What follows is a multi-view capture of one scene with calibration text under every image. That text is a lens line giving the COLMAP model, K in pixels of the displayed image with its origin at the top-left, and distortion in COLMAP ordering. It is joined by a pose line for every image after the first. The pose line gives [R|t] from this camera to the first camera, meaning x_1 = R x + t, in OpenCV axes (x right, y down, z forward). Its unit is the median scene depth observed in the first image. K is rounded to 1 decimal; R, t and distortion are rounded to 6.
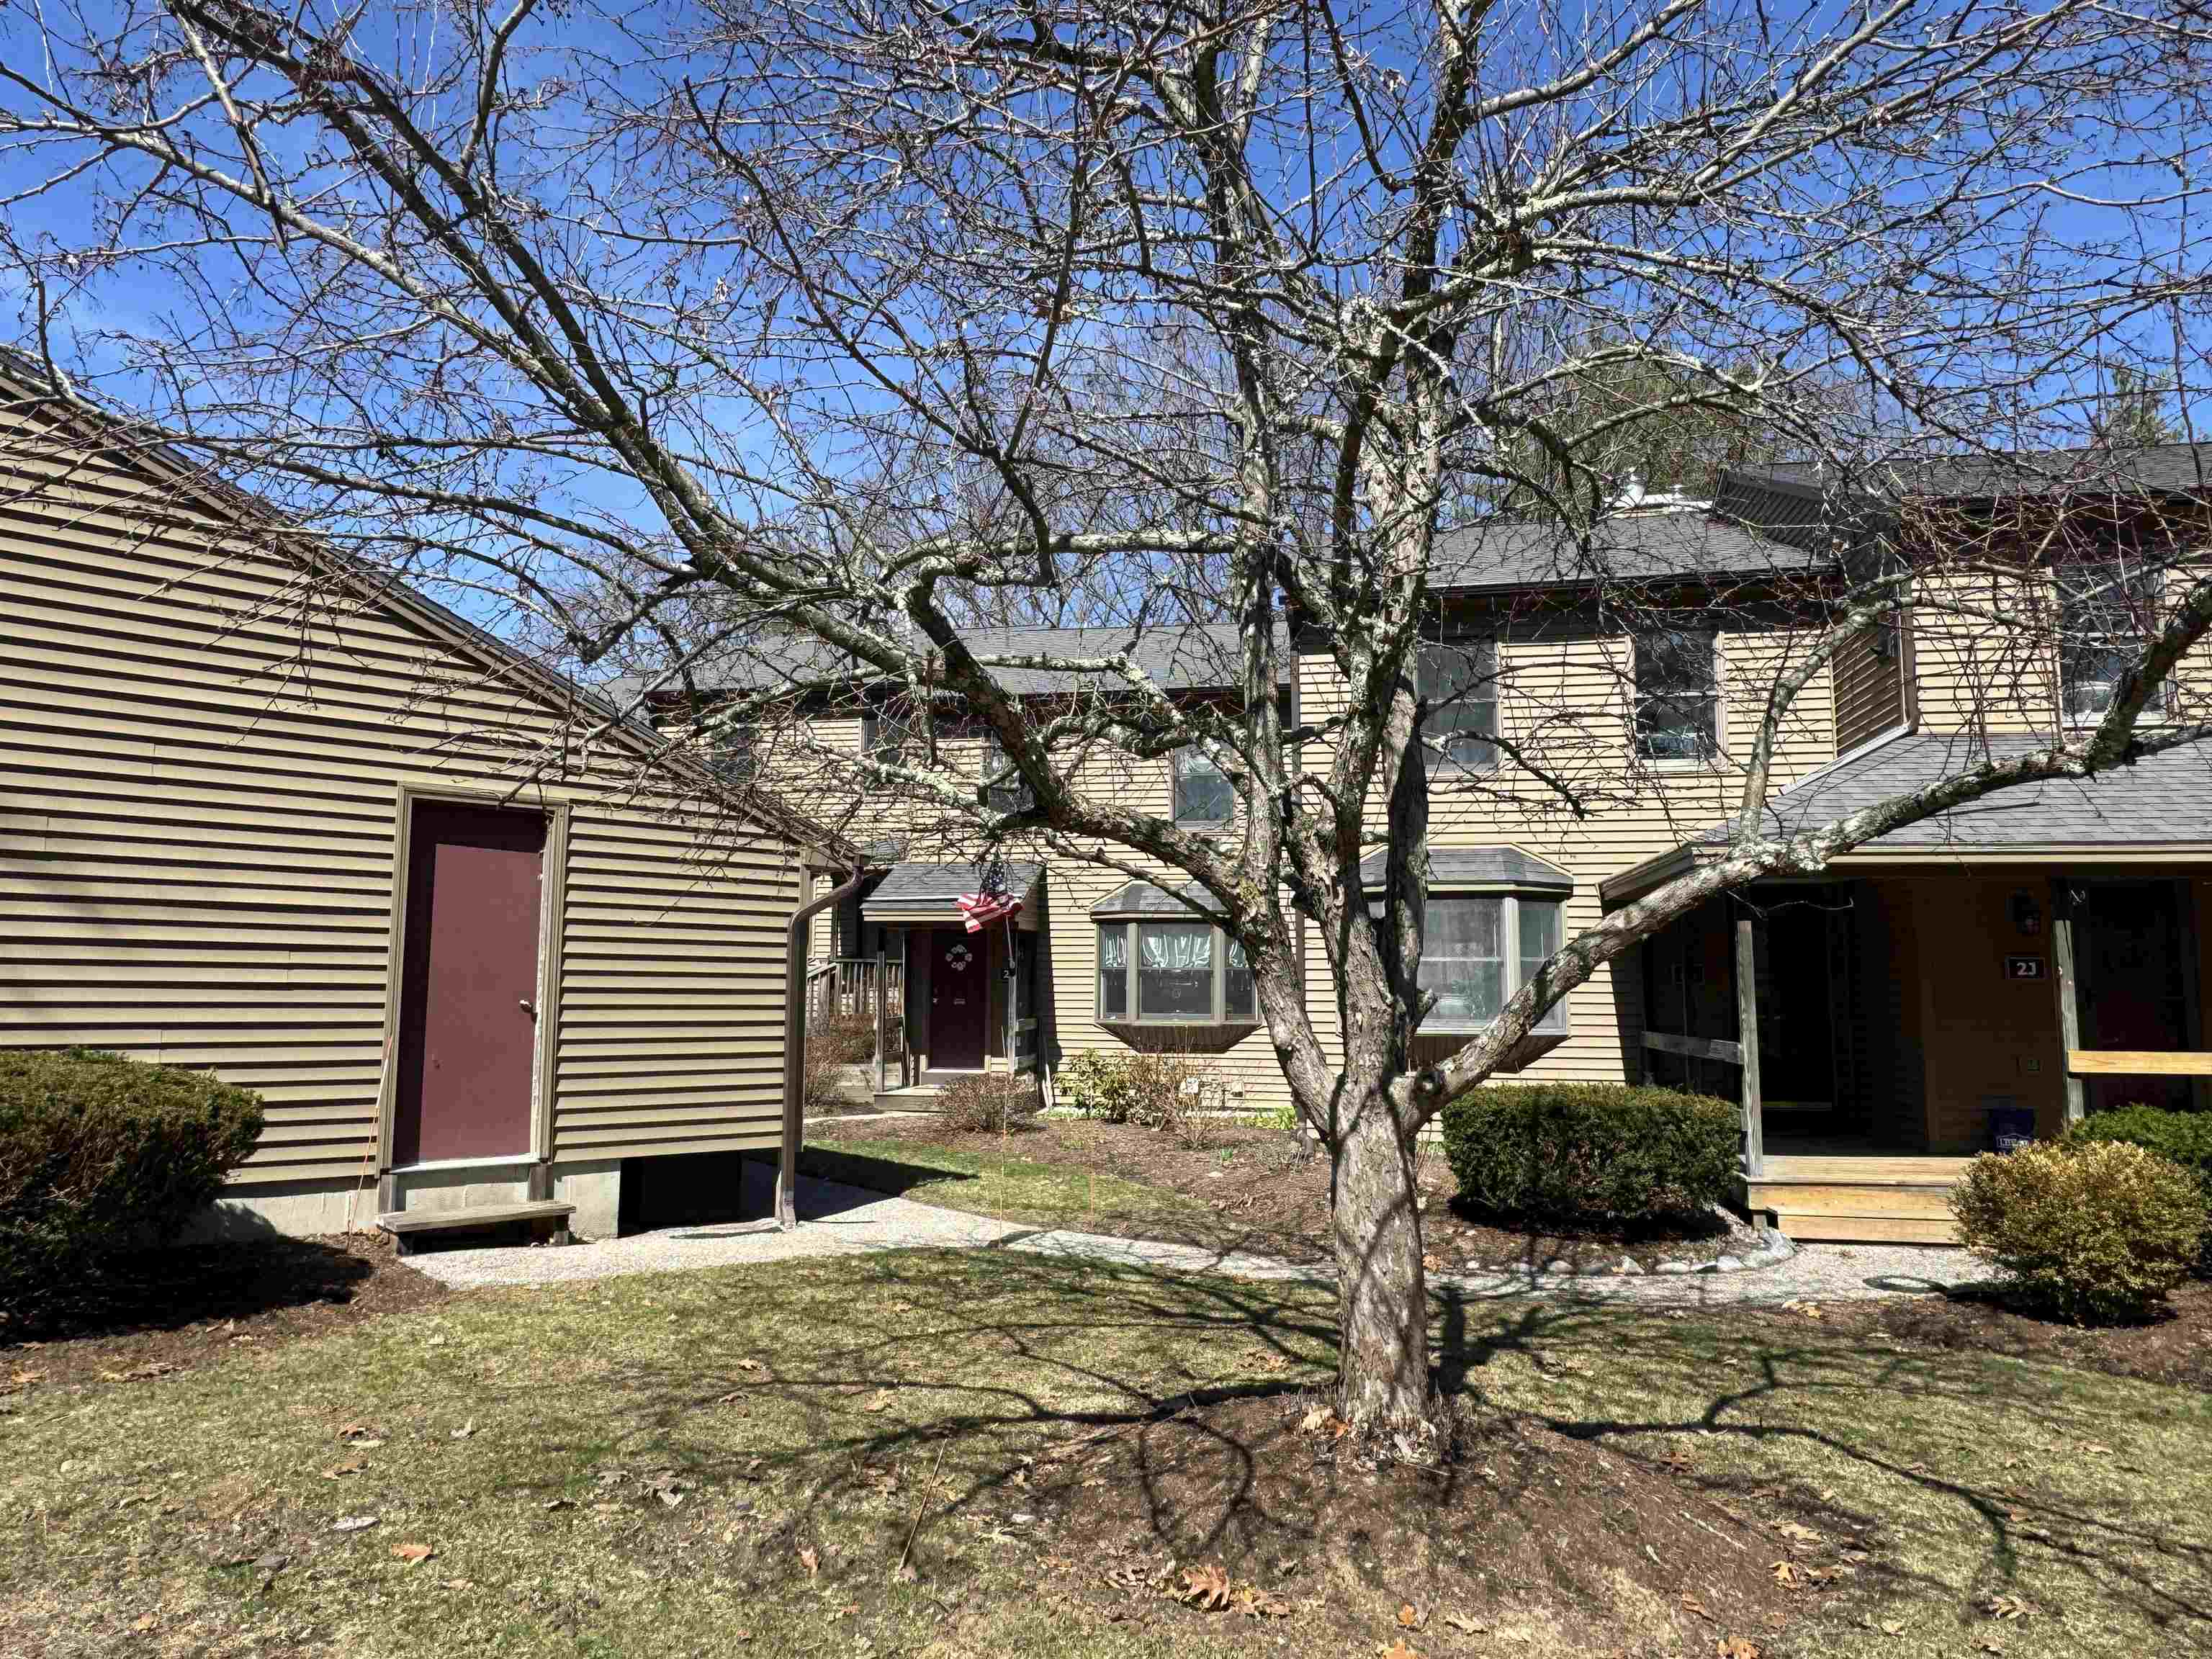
lens RADIAL K [[1482.4, 0, 1104.0], [0, 1482.4, 829.6], [0, 0, 1]] dist [-0.000359, -0.000008]
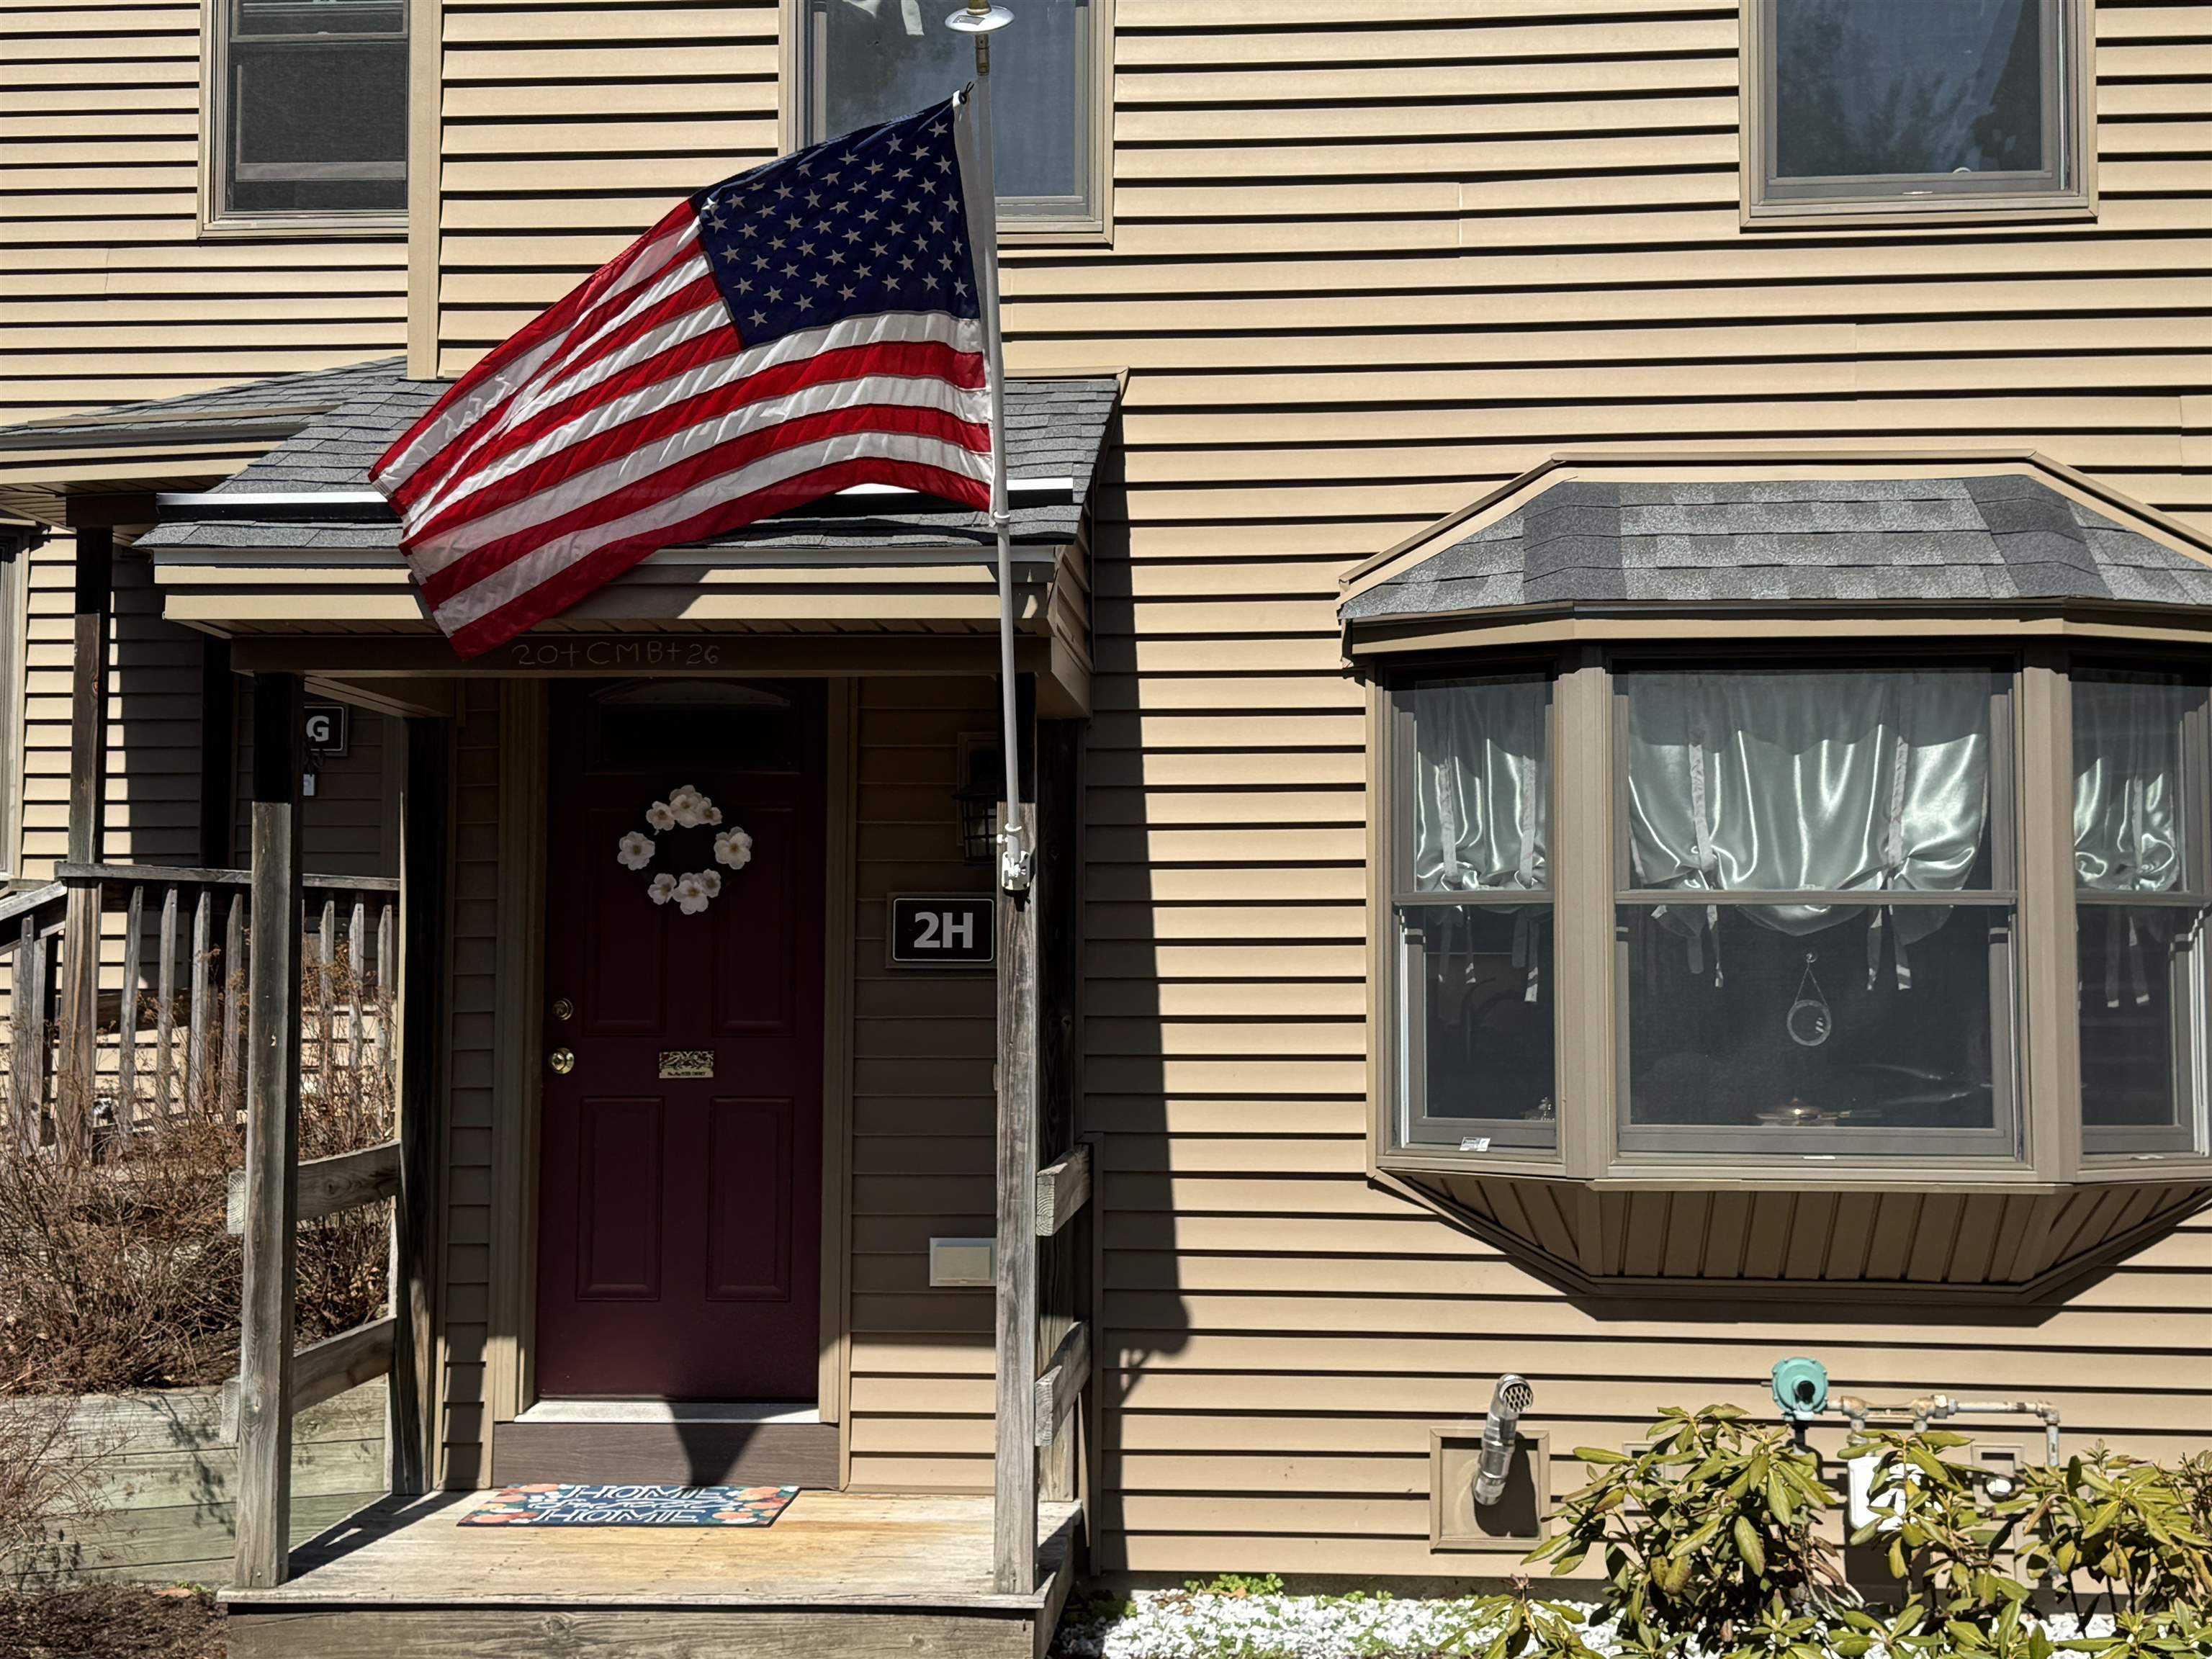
lens RADIAL K [[2830.4, 0, 1107.8], [0, 2830.4, 829.4], [0, 0, 1]] dist [0.121365, 0.000000]
pose [[0.992900, 0.005548, 0.118819, -0.088920], [-0.010317, 0.999164, 0.039555, 0.069560], [-0.118500, -0.040500, 0.992128, 0.625188]]
